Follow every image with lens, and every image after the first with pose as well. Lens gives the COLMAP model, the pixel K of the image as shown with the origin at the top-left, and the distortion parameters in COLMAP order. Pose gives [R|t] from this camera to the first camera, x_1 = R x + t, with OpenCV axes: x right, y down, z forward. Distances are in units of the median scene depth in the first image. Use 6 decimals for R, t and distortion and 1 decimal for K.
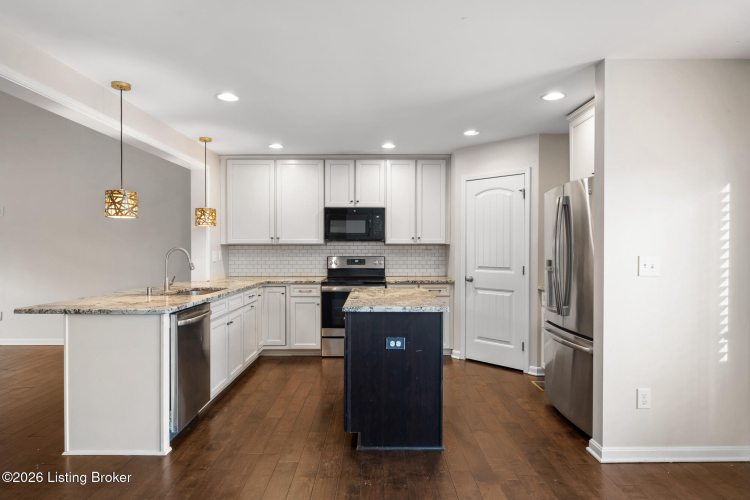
lens RADIAL K [[439.2, 0, 375.0], [0, 439.2, 250.0], [0, 0, 1]] dist [-0.001686, -0.000669]
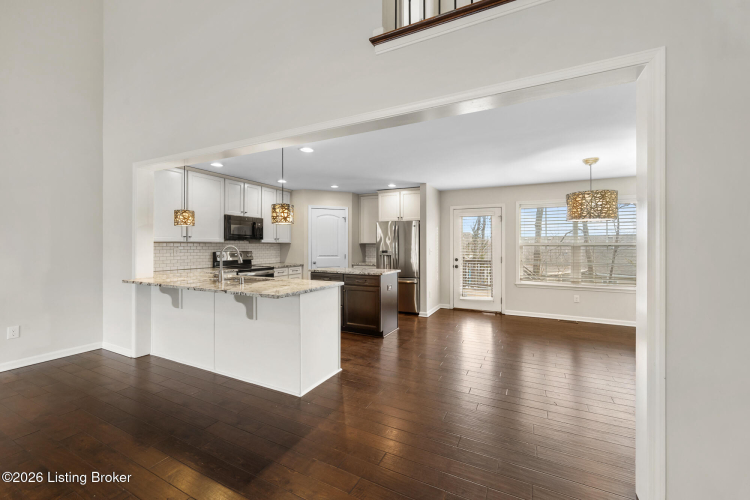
lens RADIAL K [[303.0, 0, 375.0], [0, 303.0, 250.0], [0, 0, 1]] dist [-0.000236, 0.000035]
pose [[0.448466, -0.013304, 0.893701, -0.751472], [0.002957, 0.999906, 0.013401, -0.001567], [-0.893795, -0.003367, 0.448463, 0.195590]]
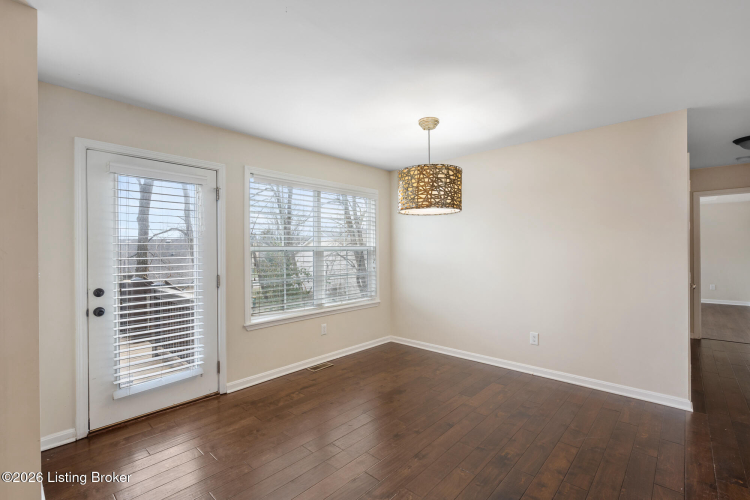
lens RADIAL K [[337.4, 0, 375.0], [0, 337.4, 250.0], [0, 0, 1]] dist [0.001277, 0.000128]
pose [[-0.737715, 0.000377, 0.675112, -0.161680], [0.008357, 0.999928, 0.008573, -0.006868], [-0.675061, 0.011967, -0.737665, 0.521805]]
